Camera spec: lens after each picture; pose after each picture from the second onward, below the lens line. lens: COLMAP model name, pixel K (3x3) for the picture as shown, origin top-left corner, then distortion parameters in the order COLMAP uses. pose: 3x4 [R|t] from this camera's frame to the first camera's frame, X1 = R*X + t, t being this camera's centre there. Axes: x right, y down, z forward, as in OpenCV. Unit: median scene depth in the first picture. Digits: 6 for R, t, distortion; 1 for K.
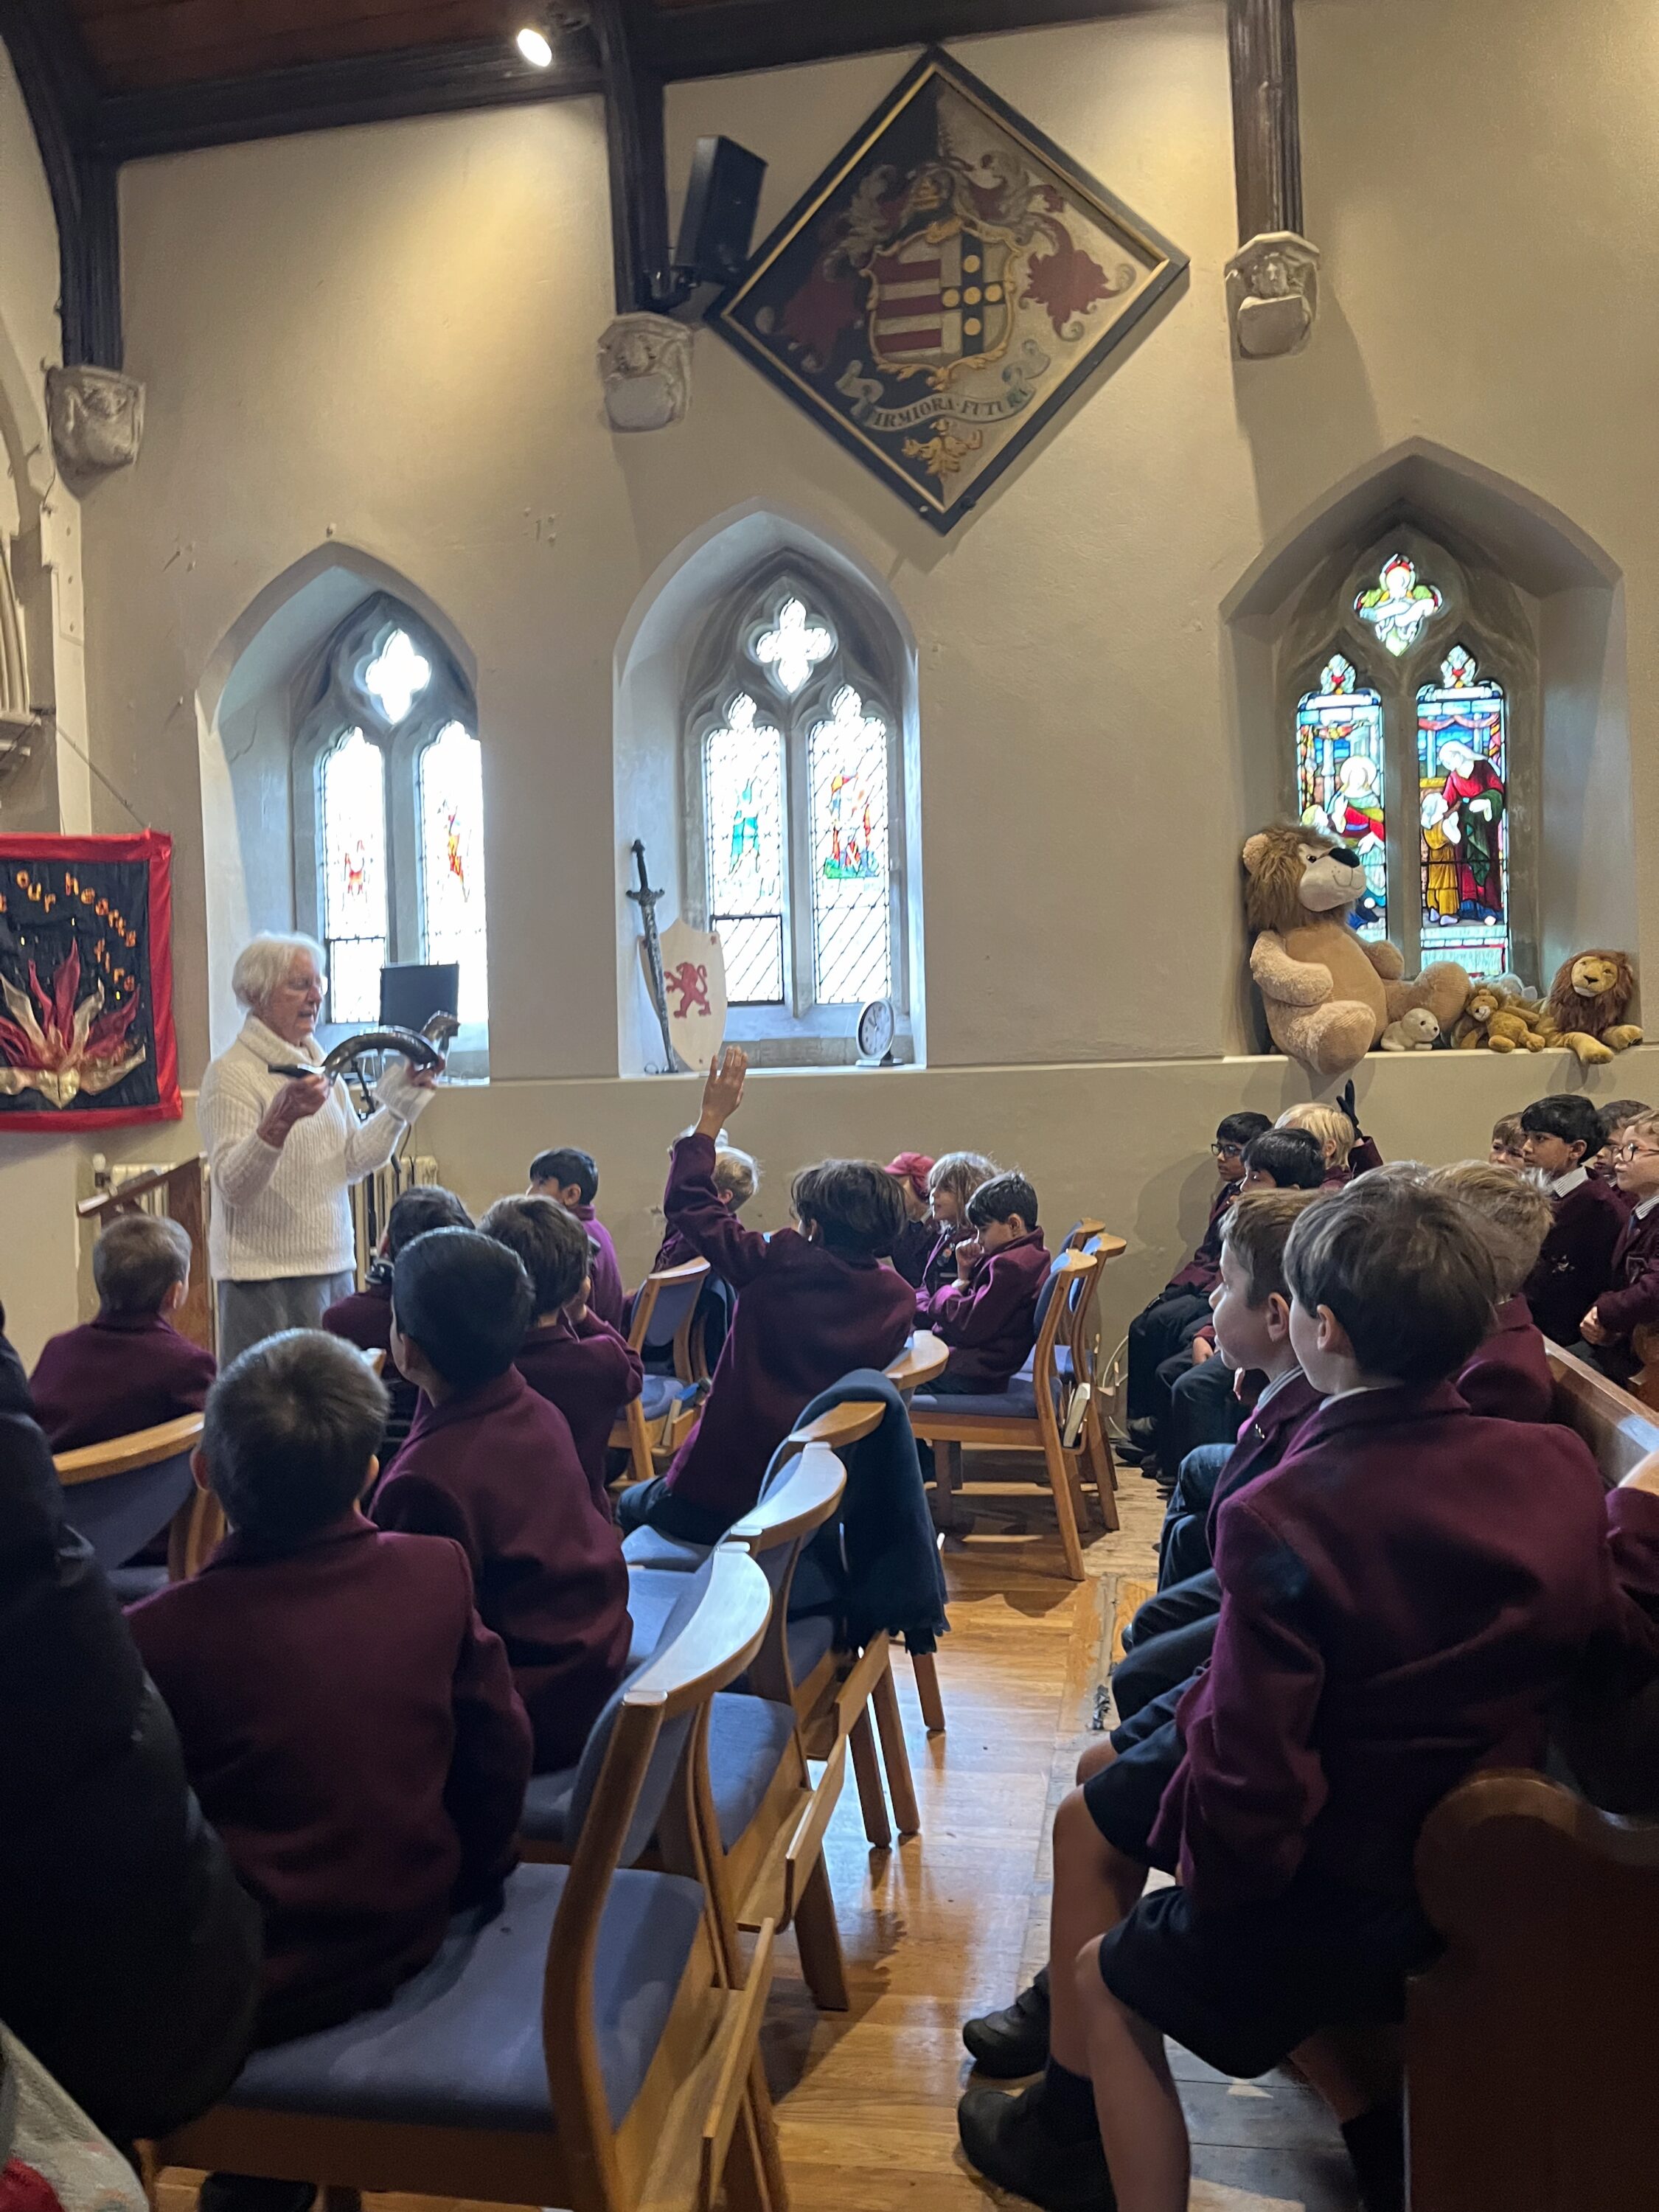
lens RADIAL K [[1683.2, 0, 838.5], [0, 1683.2, 1092.0], [0, 0, 1]] dist [0.051483, -0.048605]
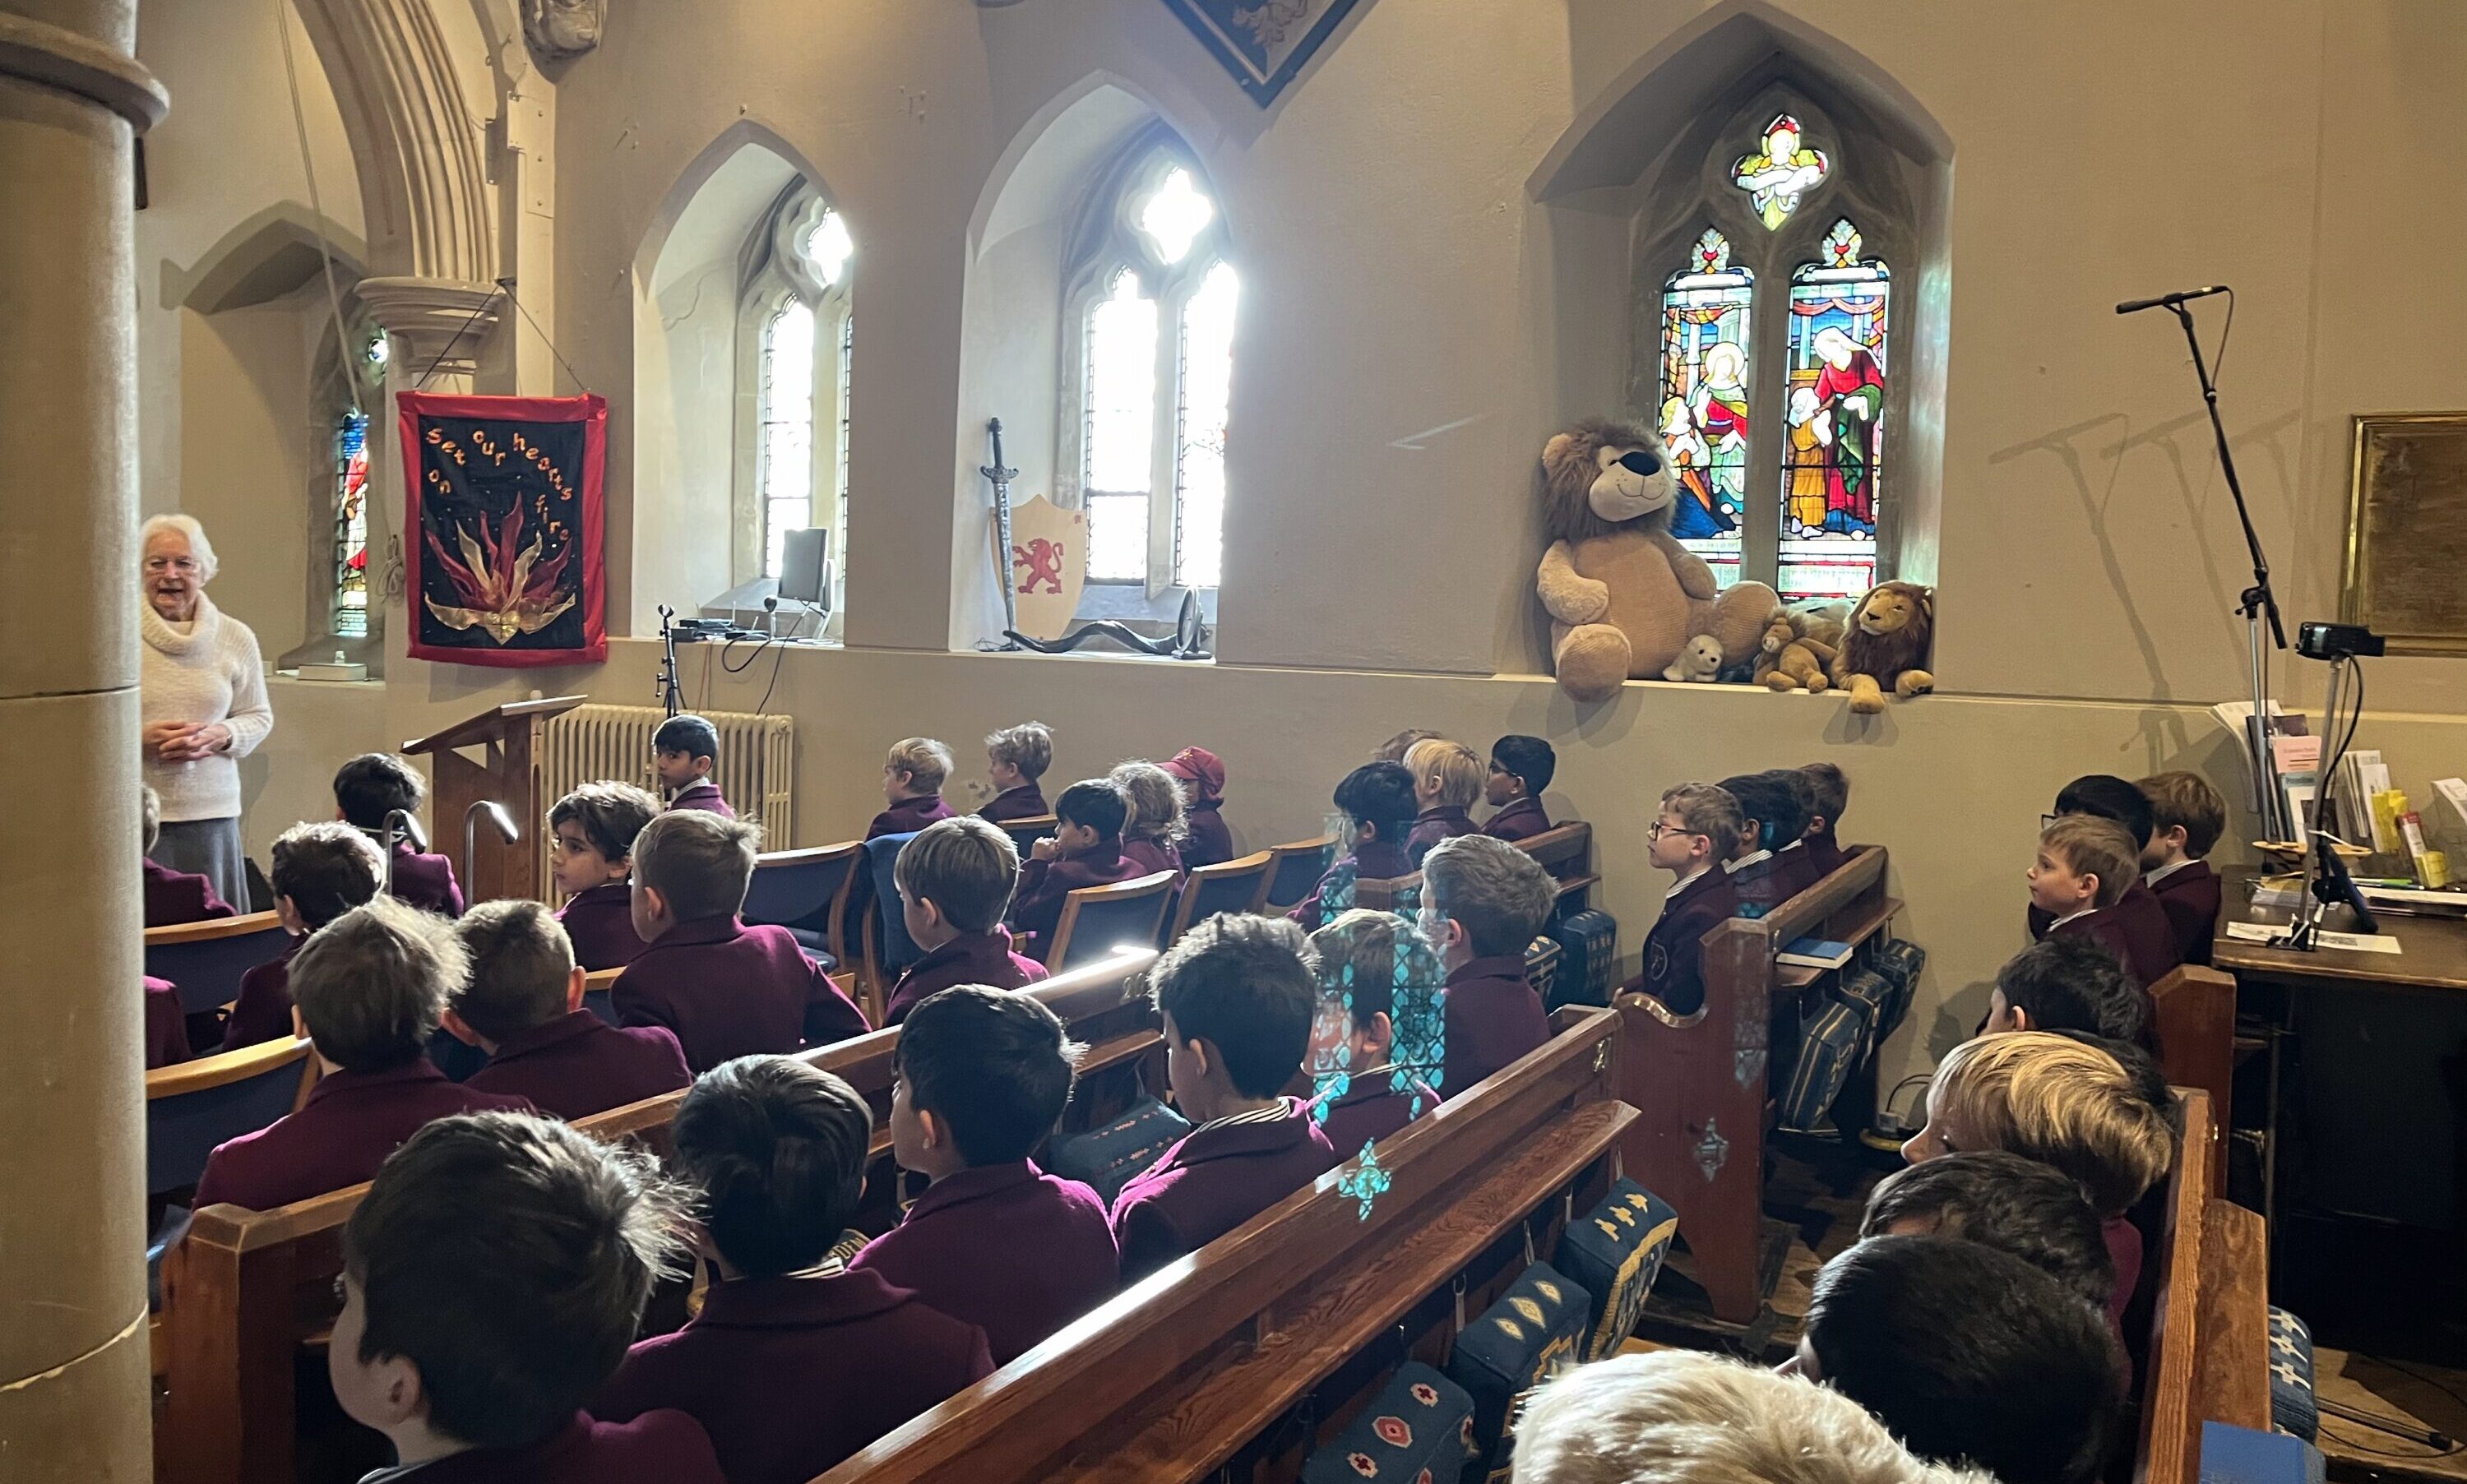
lens RADIAL K [[1876.5, 0, 1257.6], [0, 1876.5, 681.7], [0, 0, 1]] dist [0.049356, -0.028306]
pose [[0.952482, 0.067967, -0.296914, 0.382682], [-0.056705, 0.997313, 0.046391, -0.053042], [0.299269, -0.027351, 0.953777, -0.025605]]
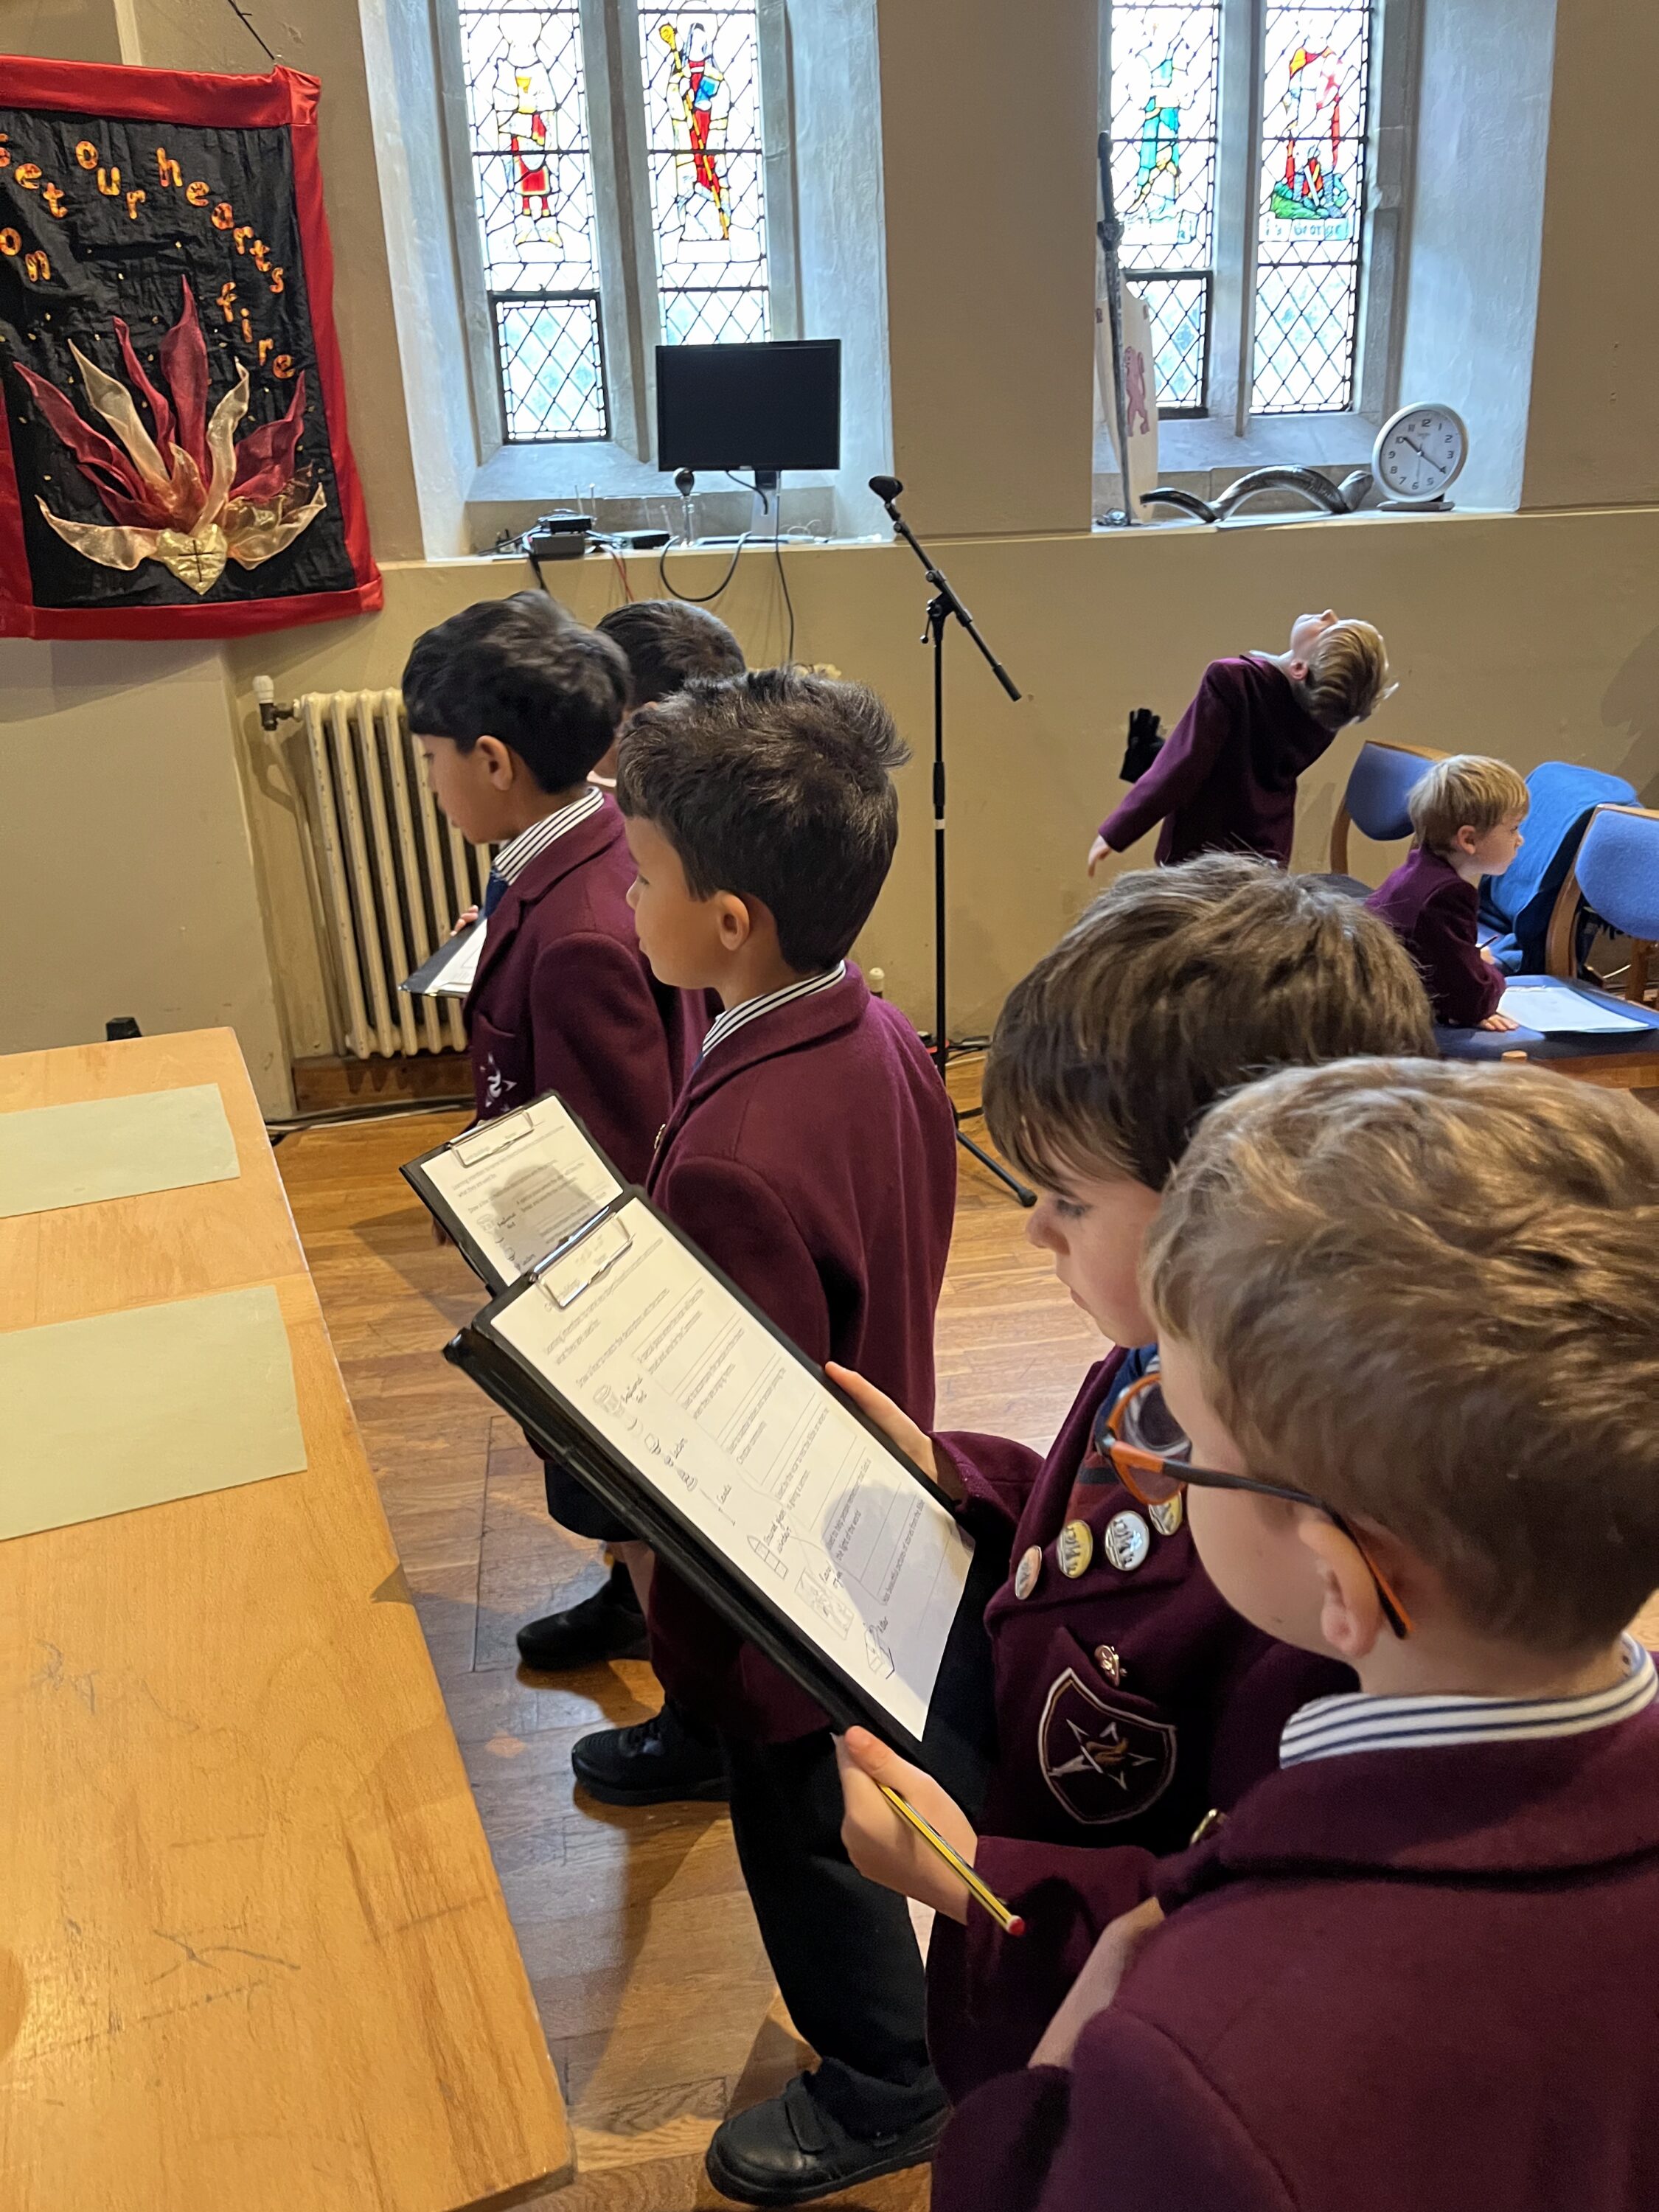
lens RADIAL K [[1667.2, 0, 829.5], [0, 1667.2, 1106.0], [0, 0, 1]] dist [0.053456, -0.092324]
pose [[0.945258, -0.117102, 0.304589, -0.459293], [0.011319, 0.944599, 0.328033, -0.012071], [-0.326127, -0.306628, 0.894215, 0.363260]]
